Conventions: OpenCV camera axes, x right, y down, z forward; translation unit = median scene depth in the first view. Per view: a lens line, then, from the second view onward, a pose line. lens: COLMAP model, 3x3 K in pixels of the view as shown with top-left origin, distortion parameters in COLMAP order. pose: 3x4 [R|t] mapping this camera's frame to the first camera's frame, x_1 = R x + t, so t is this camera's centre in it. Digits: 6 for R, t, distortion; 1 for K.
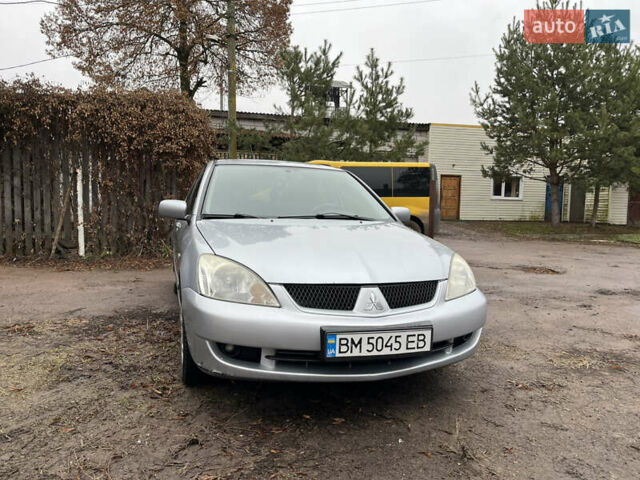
lens RADIAL K [[483.6, 0, 320.0], [0, 483.6, 240.0], [0, 0, 1]] dist [0.012486, 0.003229]
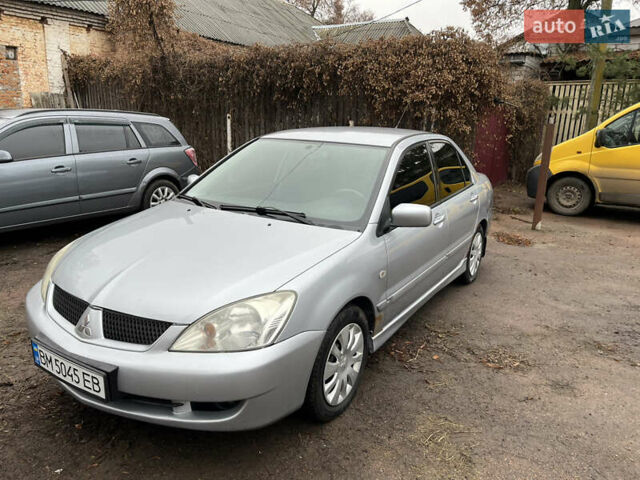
lens RADIAL K [[485.0, 0, 320.0], [0, 485.0, 240.0], [0, 0, 1]] dist [0.058979, -0.088117]
pose [[0.664523, 0.176939, -0.726017, 1.089738], [-0.075652, 0.982501, 0.170204, -0.230584], [0.743428, -0.058180, 0.666280, 0.743235]]
